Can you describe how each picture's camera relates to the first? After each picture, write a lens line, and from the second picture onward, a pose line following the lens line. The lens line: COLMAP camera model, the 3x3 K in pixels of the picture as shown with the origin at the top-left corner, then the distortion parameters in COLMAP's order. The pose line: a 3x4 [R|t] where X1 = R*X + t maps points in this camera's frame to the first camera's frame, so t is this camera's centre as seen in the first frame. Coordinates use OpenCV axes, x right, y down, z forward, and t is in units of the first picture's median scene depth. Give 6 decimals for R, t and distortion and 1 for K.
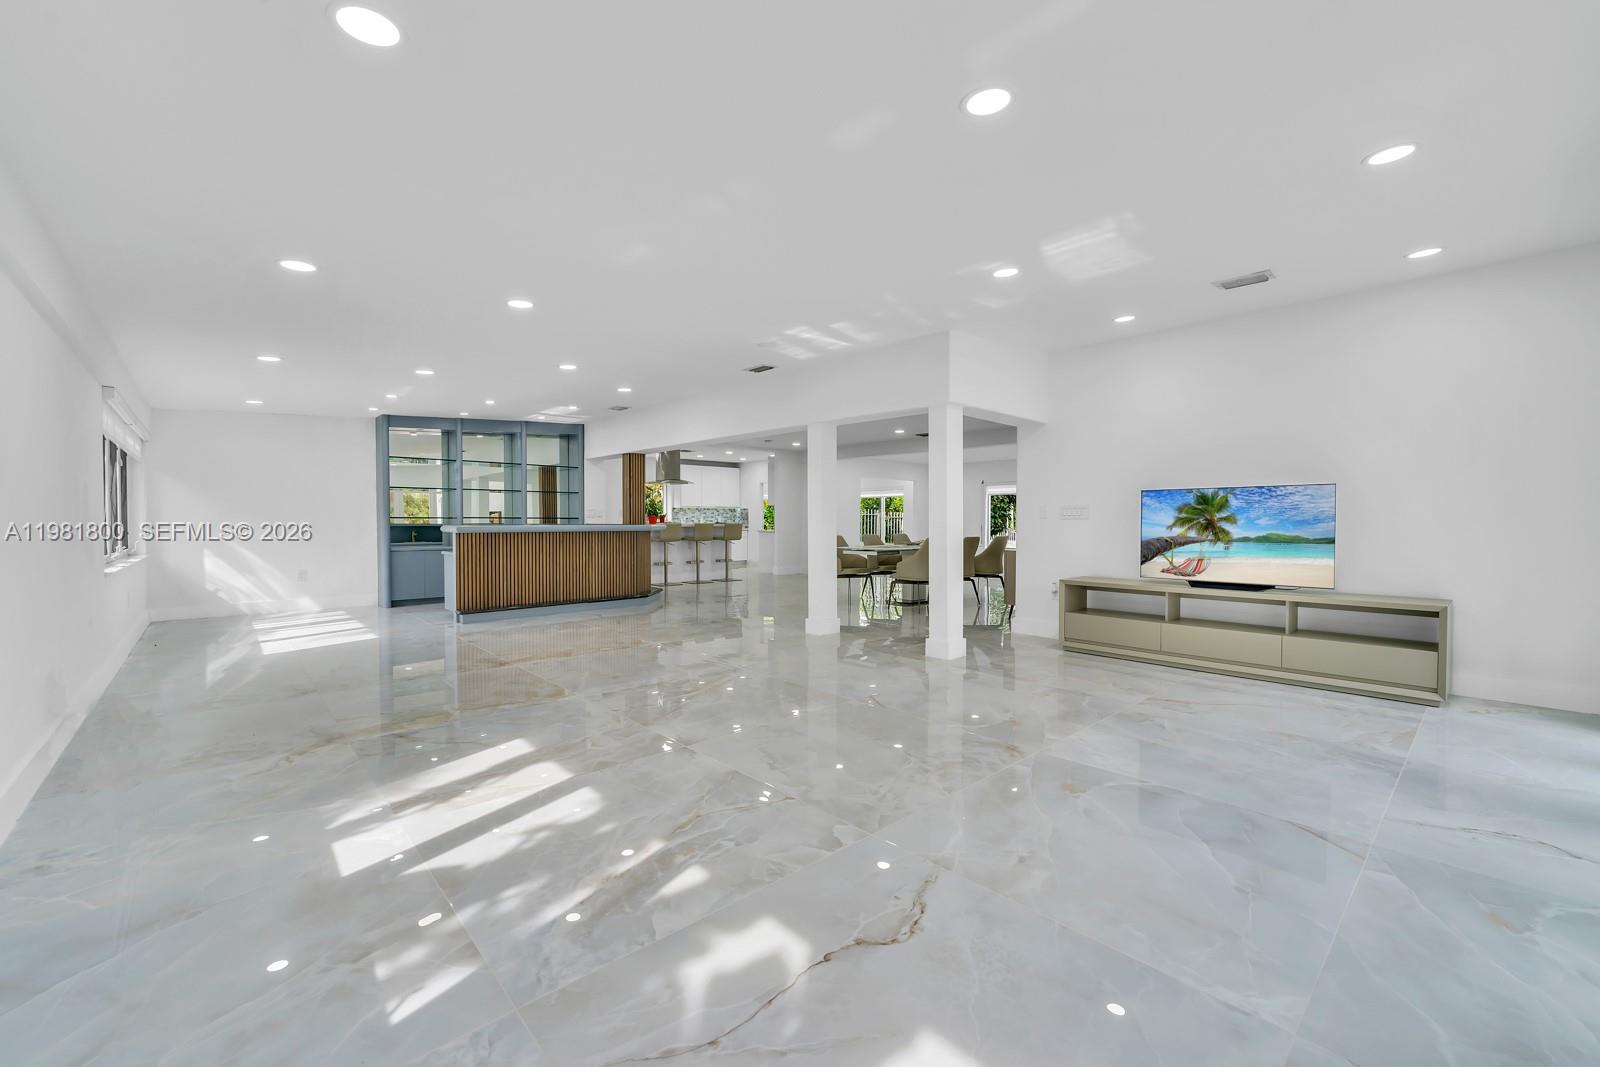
lens RADIAL K [[645.2, 0, 801.9], [0, 645.2, 536.0], [0, 0, 1]] dist [0.000117, -0.000162]
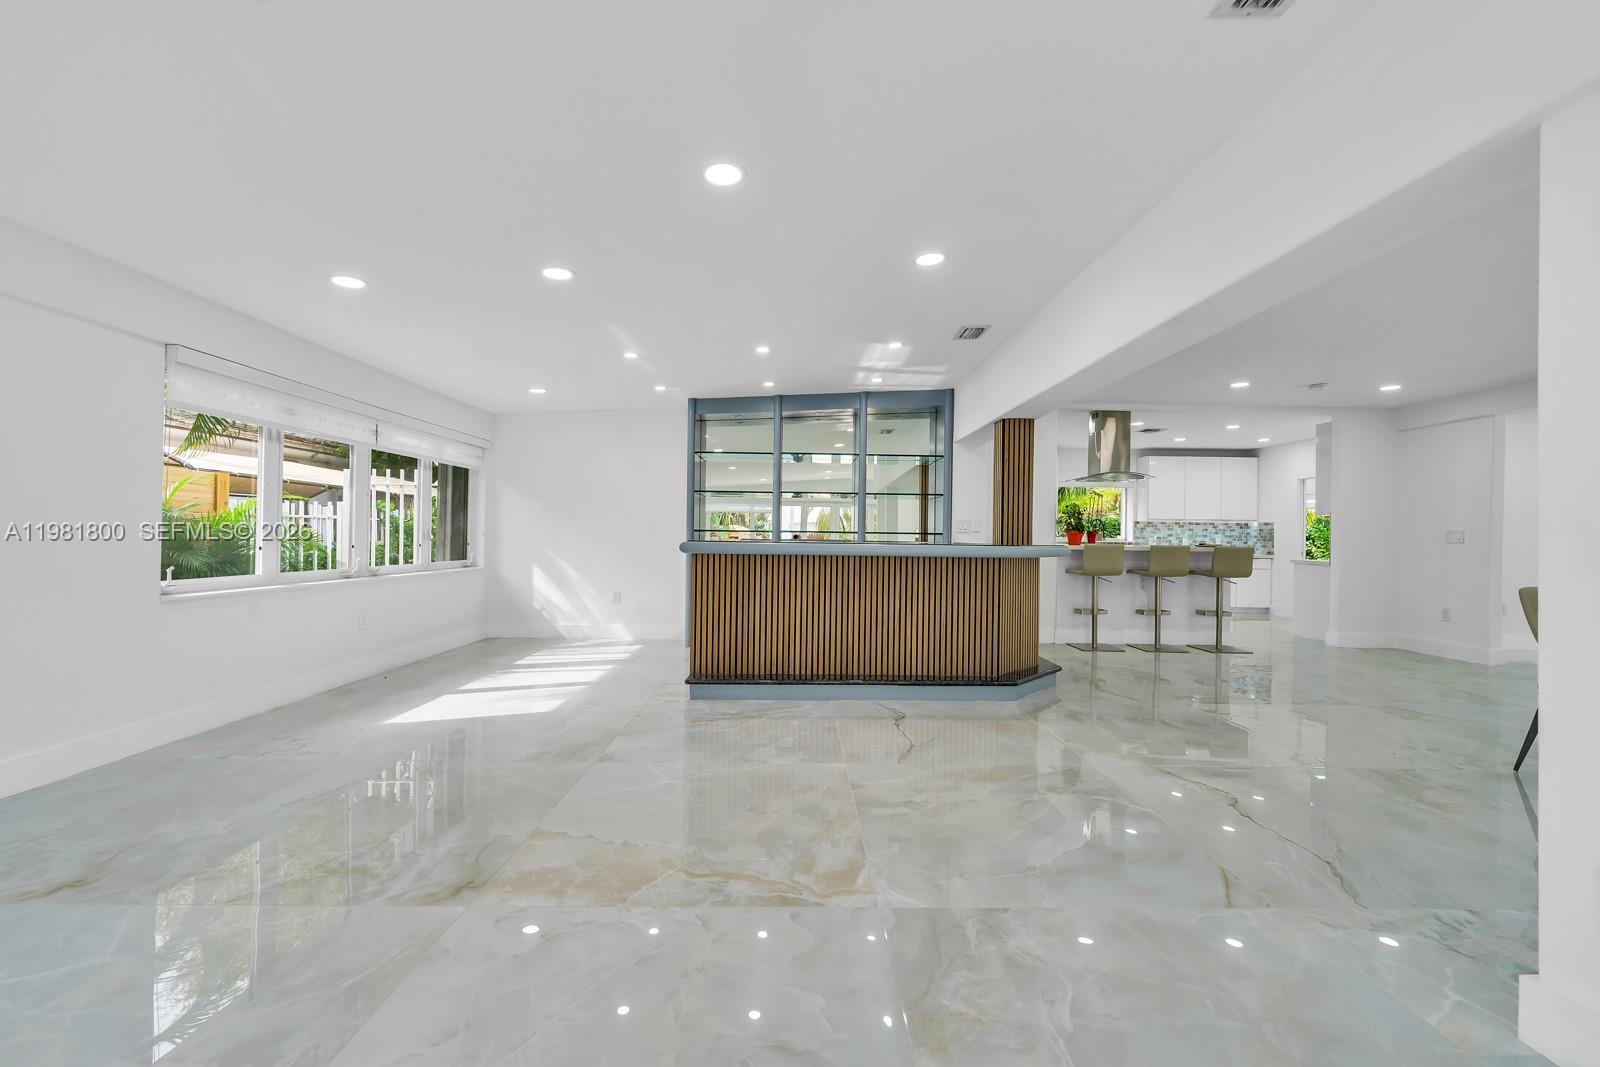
lens RADIAL K [[645.2, 0, 801.9], [0, 645.2, 536.0], [0, 0, 1]] dist [0.000117, -0.000162]
pose [[0.747840, 0.010358, -0.663798, -0.017214], [-0.029743, 0.999397, -0.017913, -0.008133], [0.663212, 0.033139, 0.747697, 0.351984]]
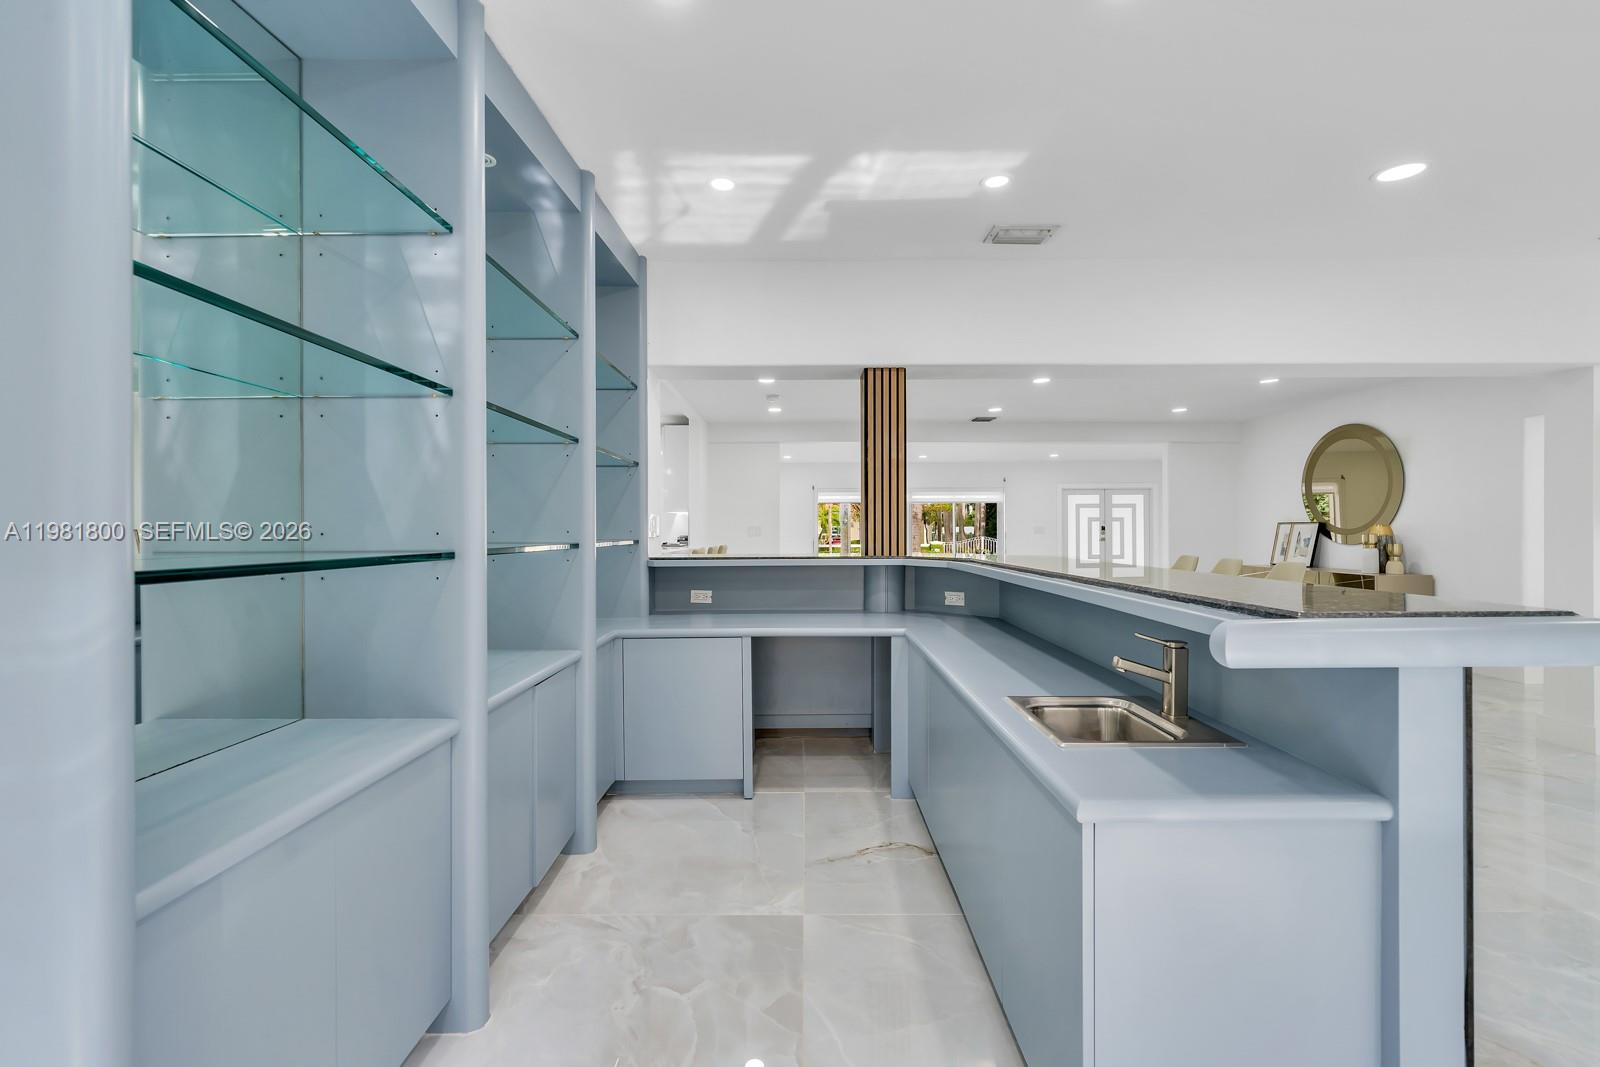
lens RADIAL K [[650.1, 0, 800.3], [0, 650.1, 530.8], [0, 0, 1]] dist [-0.000783, -0.000307]
pose [[0.669734, -0.004099, 0.742590, -0.438376], [0.022074, 0.999653, -0.014391, -0.022602], [-0.742273, 0.026030, 0.669592, 0.596602]]
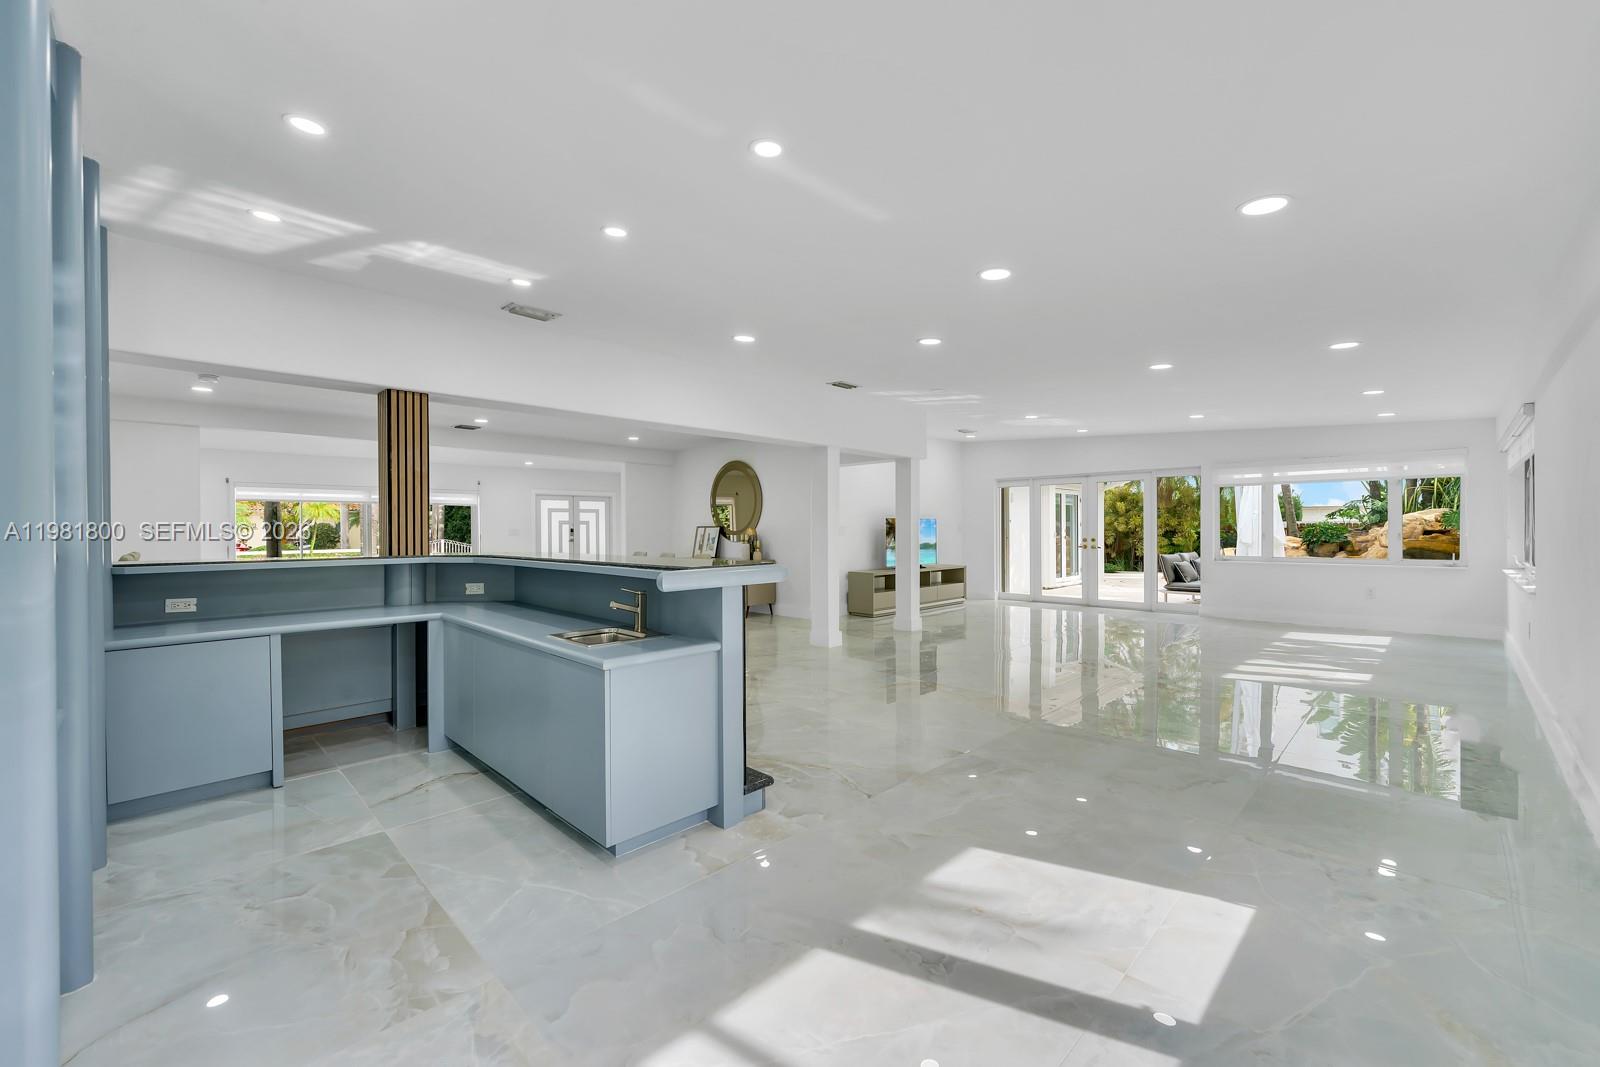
lens RADIAL K [[645.2, 0, 801.9], [0, 645.2, 536.0], [0, 0, 1]] dist [0.000117, -0.000162]
pose [[-0.053588, -0.010016, 0.998513, -0.537104], [0.029148, 0.999508, 0.011591, -0.022676], [-0.998138, 0.029726, -0.053270, 0.580159]]
